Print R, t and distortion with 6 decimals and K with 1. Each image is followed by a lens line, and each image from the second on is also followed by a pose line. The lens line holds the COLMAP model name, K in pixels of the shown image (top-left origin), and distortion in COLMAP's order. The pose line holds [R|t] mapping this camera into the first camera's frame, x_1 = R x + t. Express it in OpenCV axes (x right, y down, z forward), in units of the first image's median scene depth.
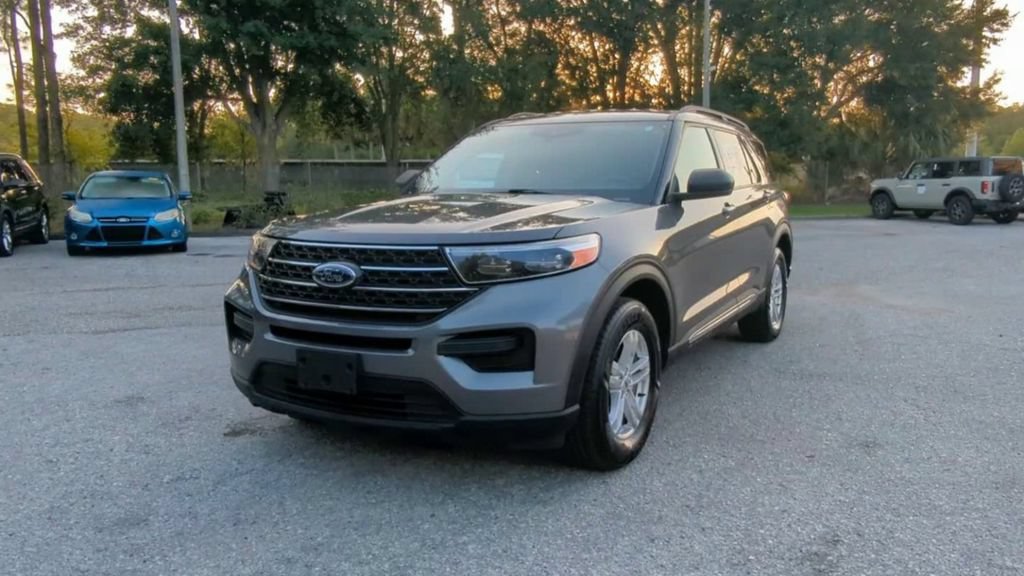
lens RADIAL K [[722.4, 0, 565.5], [0, 722.4, 286.8], [0, 0, 1]] dist [0.004018, -0.002786]
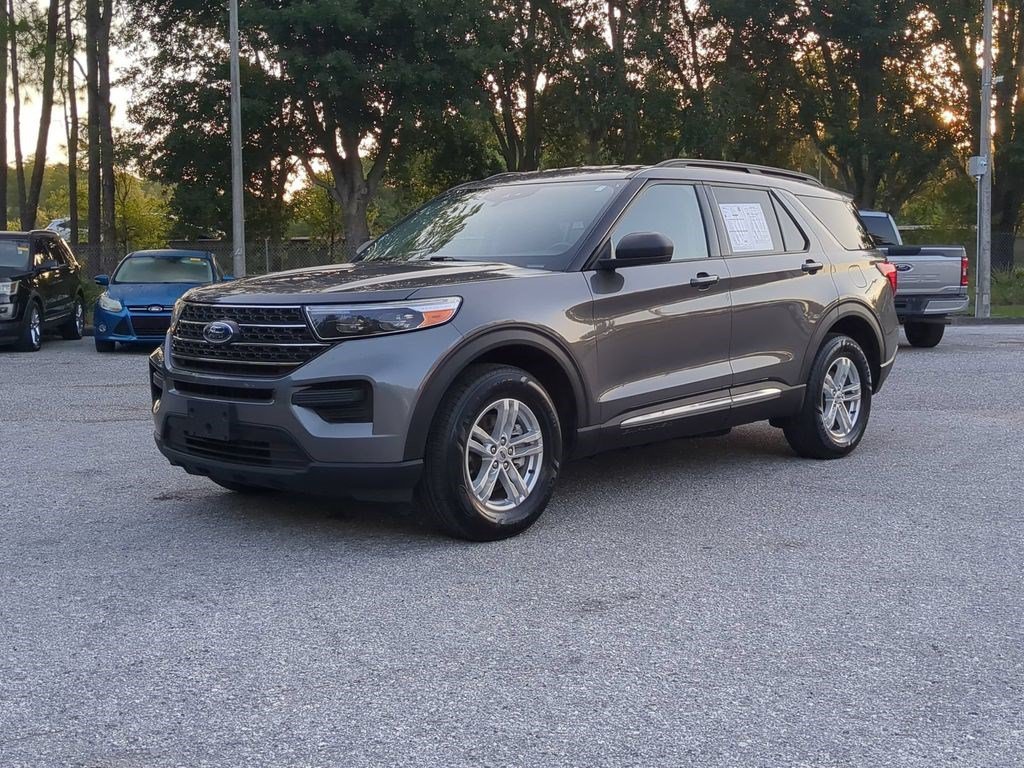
lens RADIAL K [[1190.5, 0, 531.7], [0, 1190.5, 388.3], [0, 0, 1]] dist [0.094139, -0.262302]
pose [[0.956987, 0.023124, -0.289209, 0.178287], [-0.036107, 0.998562, -0.039634, 0.033354], [0.287876, 0.048372, 0.956445, -0.159939]]
